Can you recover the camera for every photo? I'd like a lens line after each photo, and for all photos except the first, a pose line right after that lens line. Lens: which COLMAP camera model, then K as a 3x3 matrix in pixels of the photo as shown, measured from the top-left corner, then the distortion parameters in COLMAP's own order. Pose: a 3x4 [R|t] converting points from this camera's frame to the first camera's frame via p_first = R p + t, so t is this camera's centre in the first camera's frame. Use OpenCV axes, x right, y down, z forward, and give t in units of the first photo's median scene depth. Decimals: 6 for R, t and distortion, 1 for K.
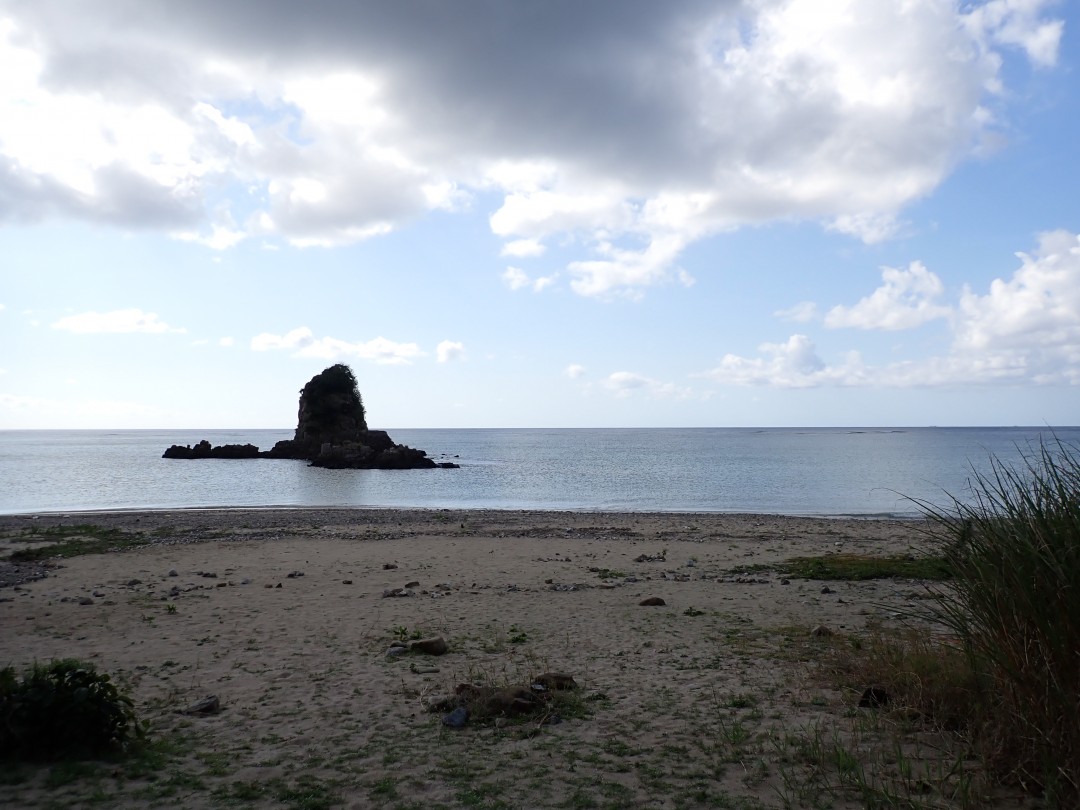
lens RADIAL K [[798.7, 0, 542.1], [0, 798.7, 404.2], [0, 0, 1]] dist [-0.002382, -0.007456]
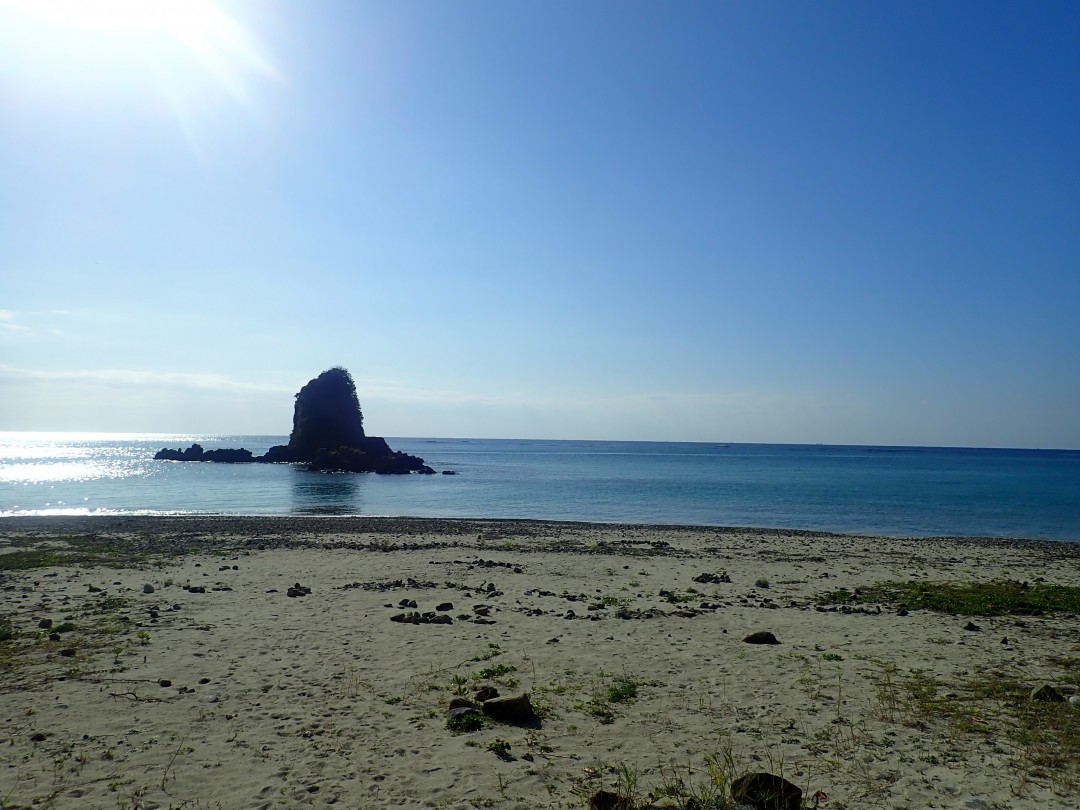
lens RADIAL K [[800.8, 0, 539.7], [0, 800.8, 405.3], [0, 0, 1]] dist [0.006787, -0.003801]
pose [[0.999809, 0.019265, 0.003312, -0.059268], [-0.019218, 0.999725, -0.013441, 0.023372], [-0.003570, 0.013375, 0.999904, 0.143516]]
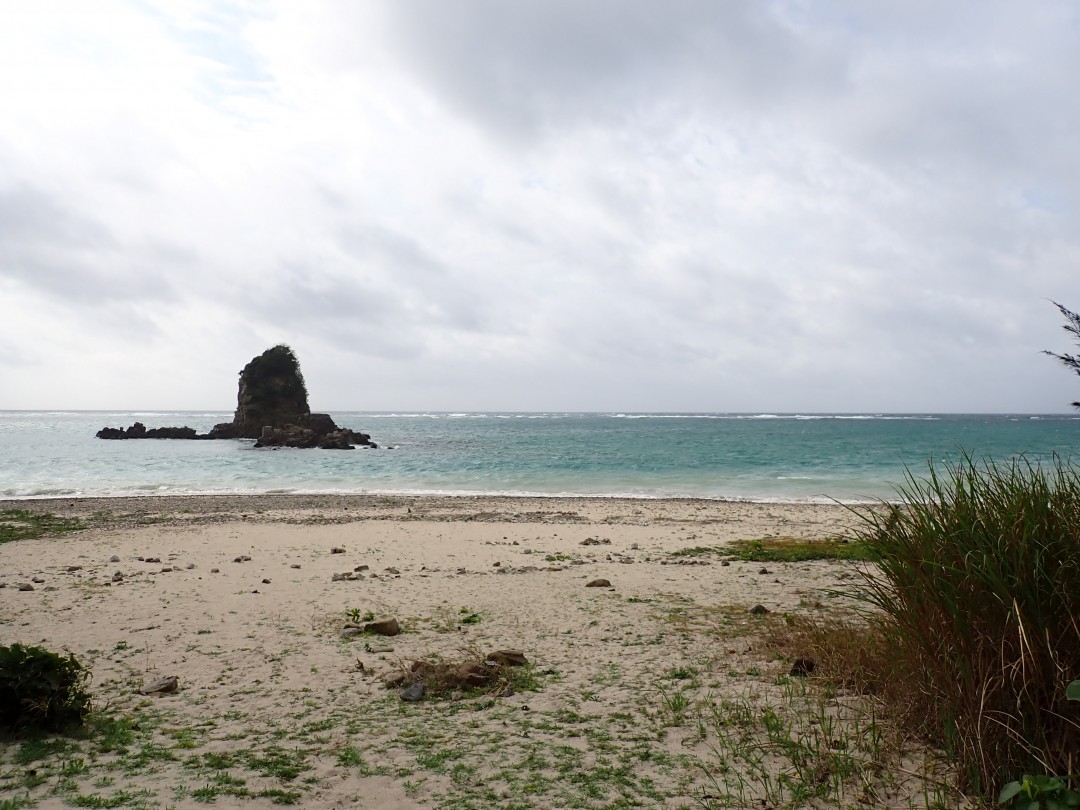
lens RADIAL K [[803.3, 0, 541.9], [0, 803.3, 405.9], [0, 0, 1]] dist [0.000506, -0.004276]
pose [[0.997731, 0.007410, 0.066919, -0.004158], [-0.008887, 0.999723, 0.021788, -0.002344], [-0.066739, -0.022333, 0.997520, -0.017498]]
